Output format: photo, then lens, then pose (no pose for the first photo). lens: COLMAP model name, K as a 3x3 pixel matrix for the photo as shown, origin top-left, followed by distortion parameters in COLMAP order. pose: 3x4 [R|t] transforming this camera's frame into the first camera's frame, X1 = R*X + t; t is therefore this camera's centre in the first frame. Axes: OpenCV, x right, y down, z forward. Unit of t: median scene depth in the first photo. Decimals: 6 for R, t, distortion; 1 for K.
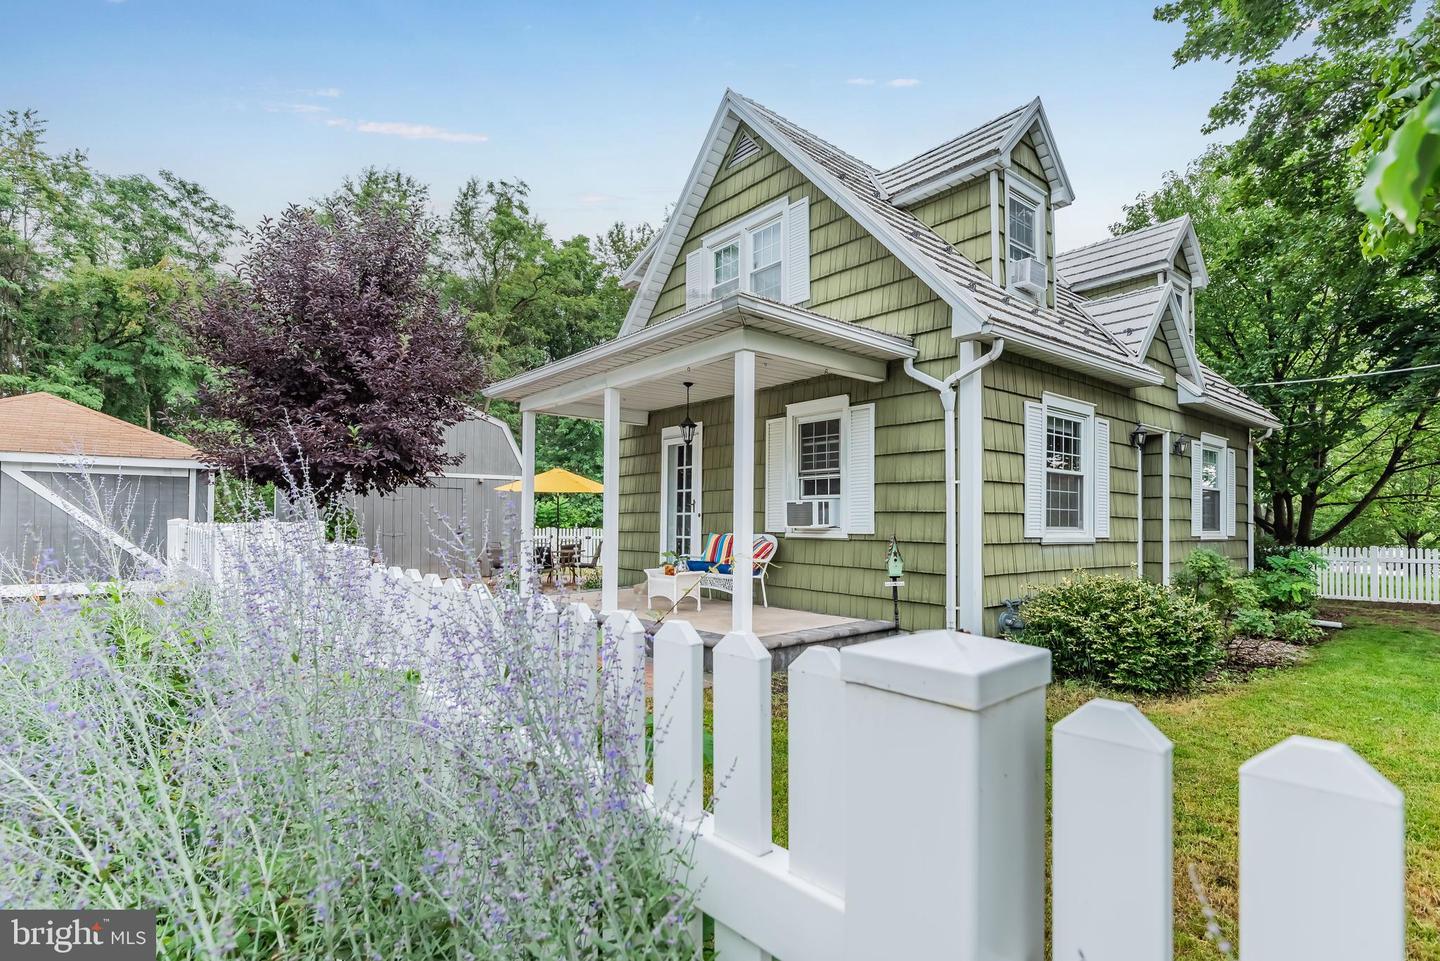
lens RADIAL K [[701.7, 0, 754.9], [0, 701.7, 506.0], [0, 0, 1]] dist [-0.007396, 0.002255]
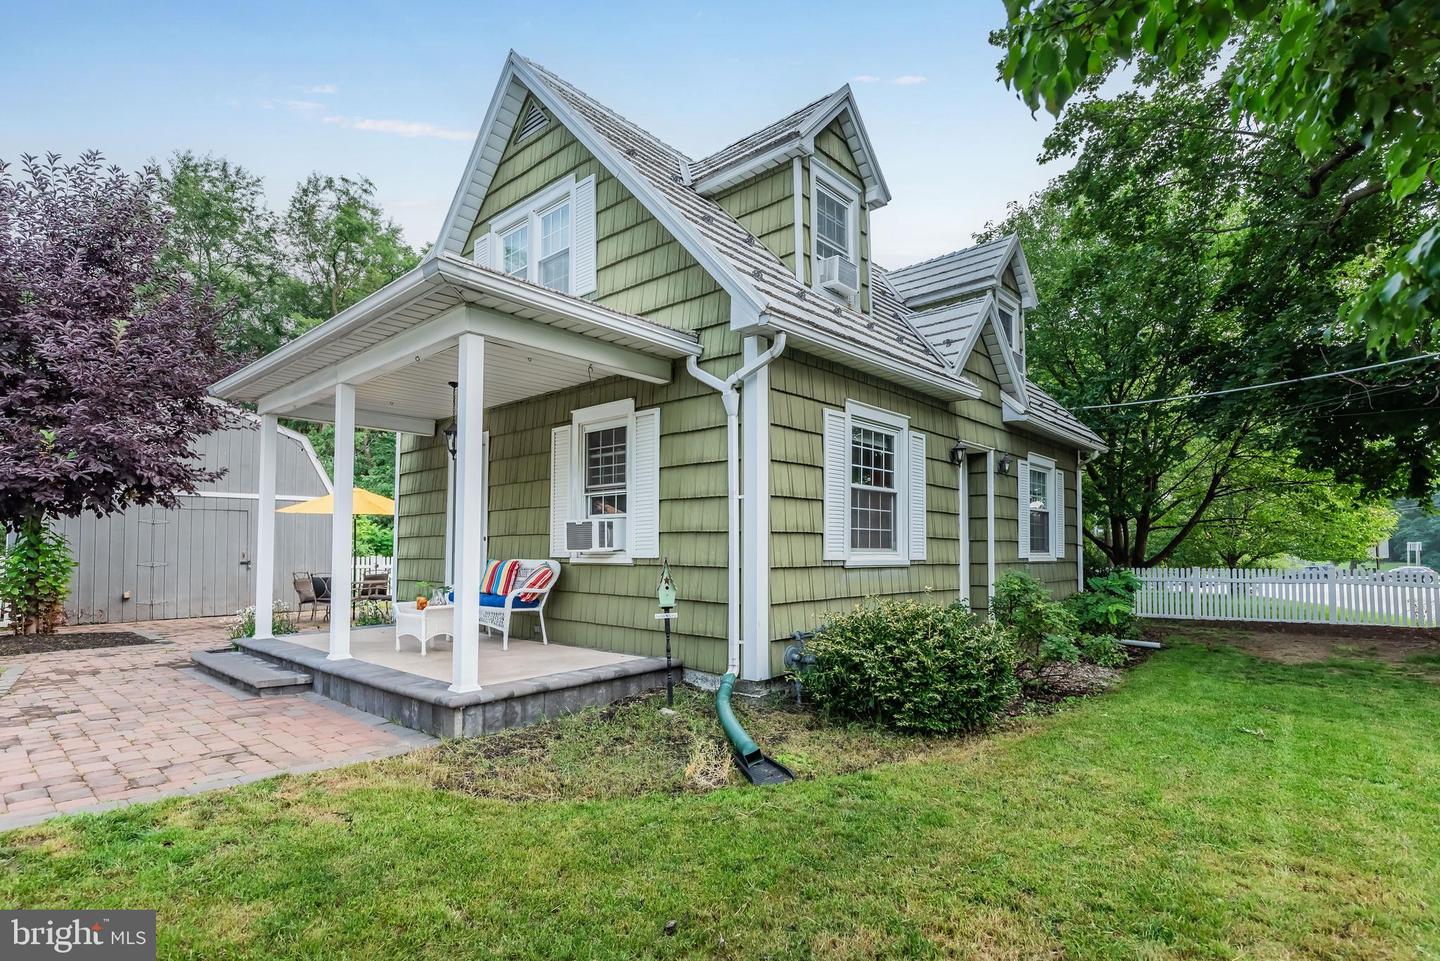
lens RADIAL K [[701.7, 0, 756.6], [0, 701.7, 520.3], [0, 0, 1]] dist [-0.007396, 0.002255]
pose [[0.988818, -0.000649, 0.149123, 0.123788], [0.003454, 0.999822, -0.018554, 0.007621], [-0.149084, 0.018861, 0.988645, 0.094562]]
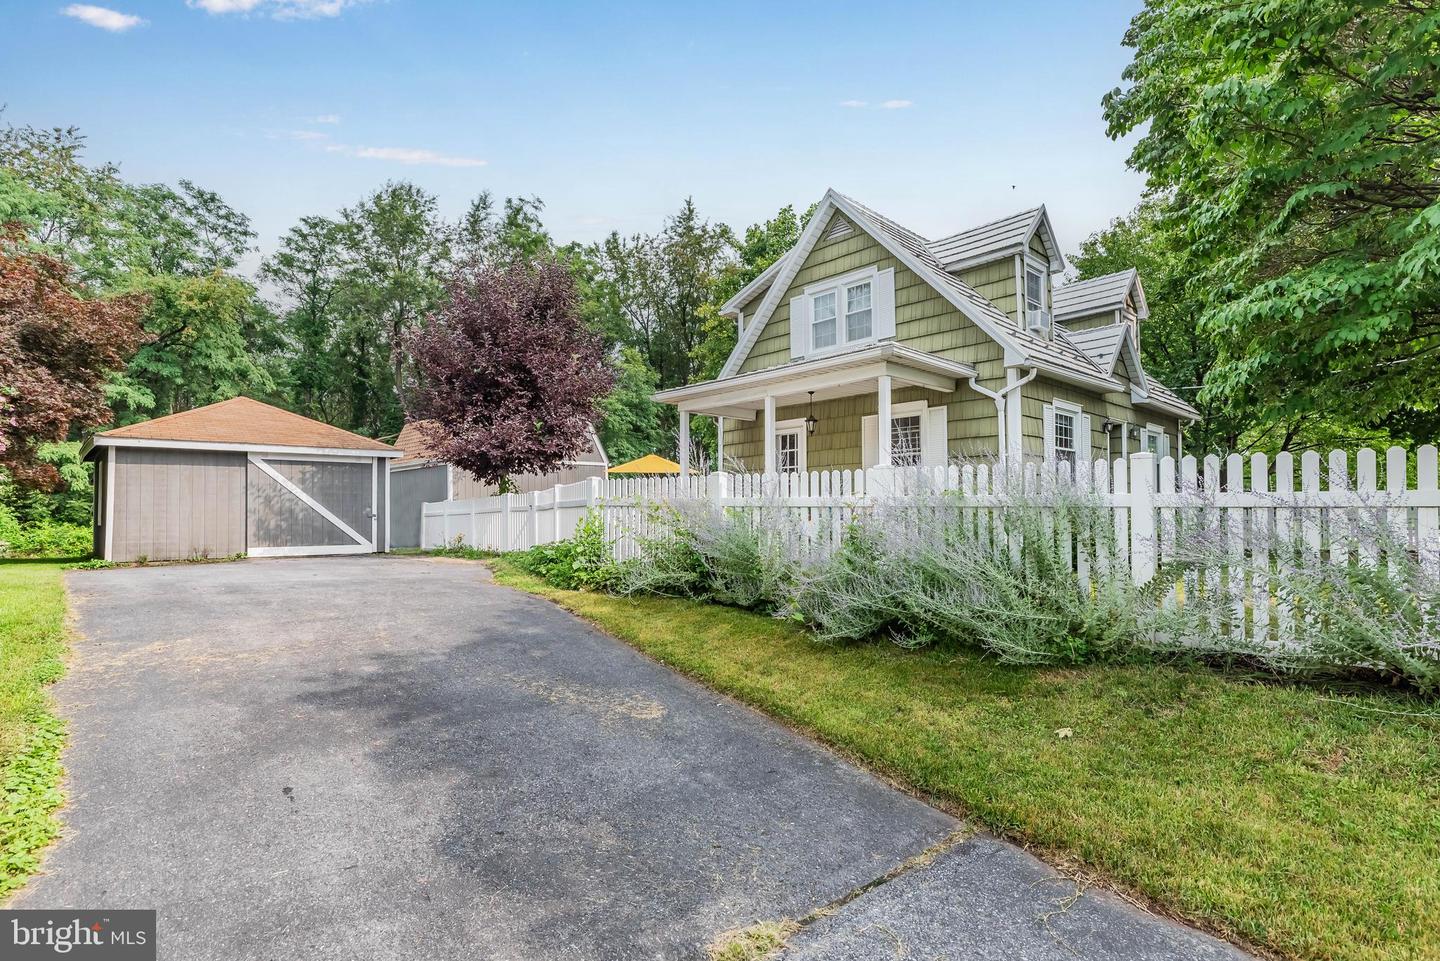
lens RADIAL K [[701.7, 0, 744.2], [0, 701.7, 498.6], [0, 0, 1]] dist [-0.007396, 0.002255]
pose [[0.998103, -0.013764, 0.060011, -0.289530], [0.013728, 0.999905, 0.001014, 0.039499], [-0.060020, -0.000188, 0.998197, -0.404893]]
